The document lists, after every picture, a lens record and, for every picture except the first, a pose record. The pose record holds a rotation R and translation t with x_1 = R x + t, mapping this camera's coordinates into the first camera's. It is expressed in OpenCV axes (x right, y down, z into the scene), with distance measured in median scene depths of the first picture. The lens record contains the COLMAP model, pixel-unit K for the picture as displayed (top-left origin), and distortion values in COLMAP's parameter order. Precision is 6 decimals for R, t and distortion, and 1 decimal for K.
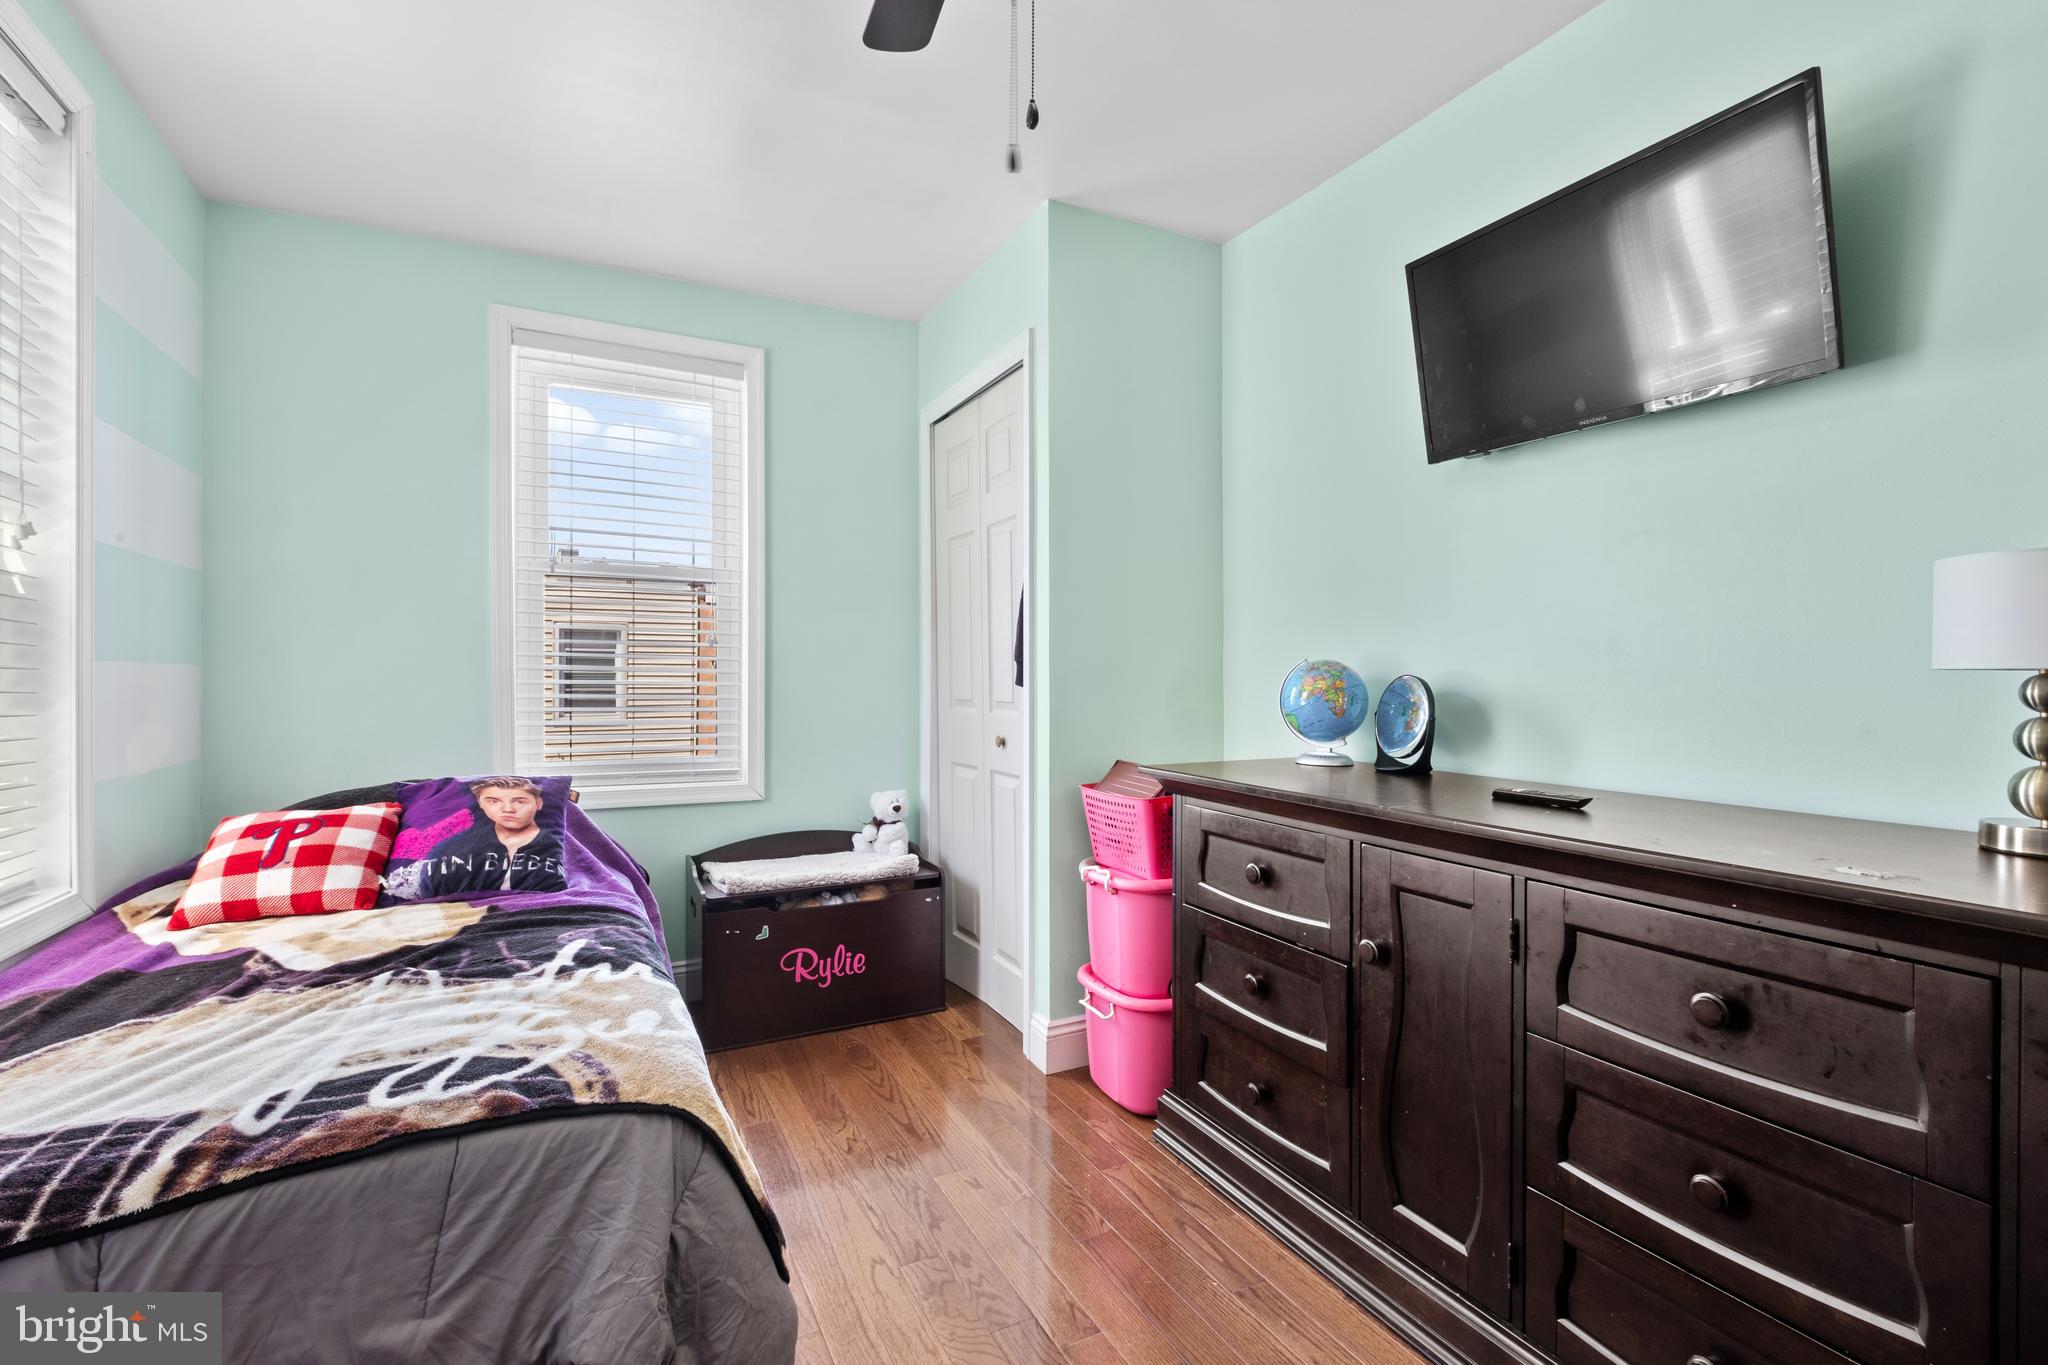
lens RADIAL K [[899.7, 0, 1029.4], [0, 899.7, 679.2], [0, 0, 1]] dist [0.012429, -0.007067]
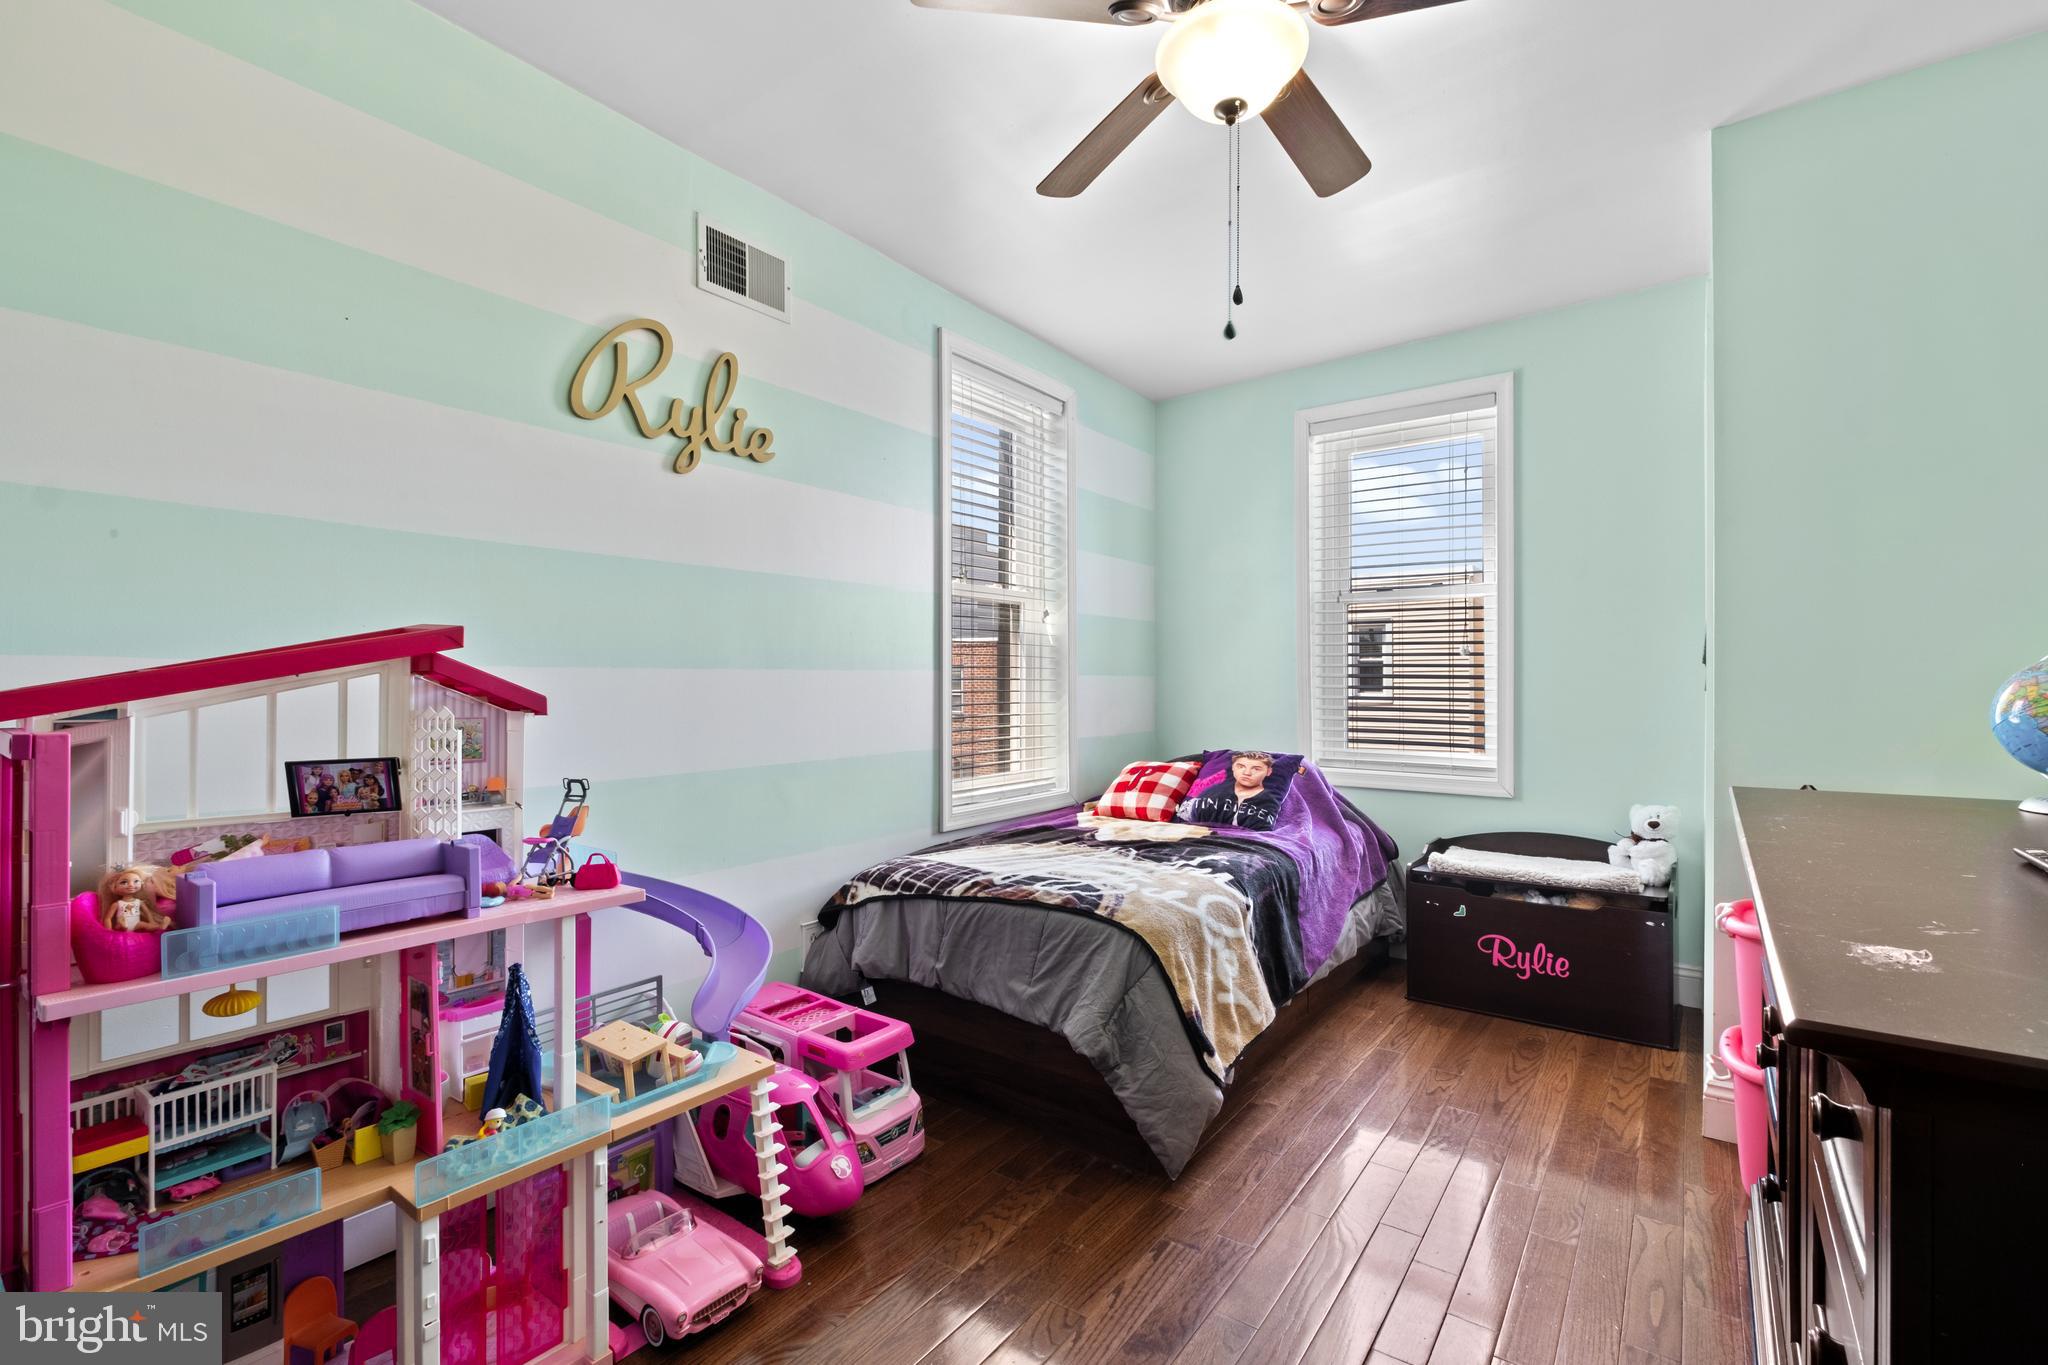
lens RADIAL K [[899.7, 0, 1029.4], [0, 899.7, 679.2], [0, 0, 1]] dist [0.012429, -0.007067]
pose [[0.451771, -0.006628, -0.892109, 0.577111], [0.001577, 0.999977, -0.006630, 0.000957], [0.892132, 0.001588, 0.451771, 0.022693]]
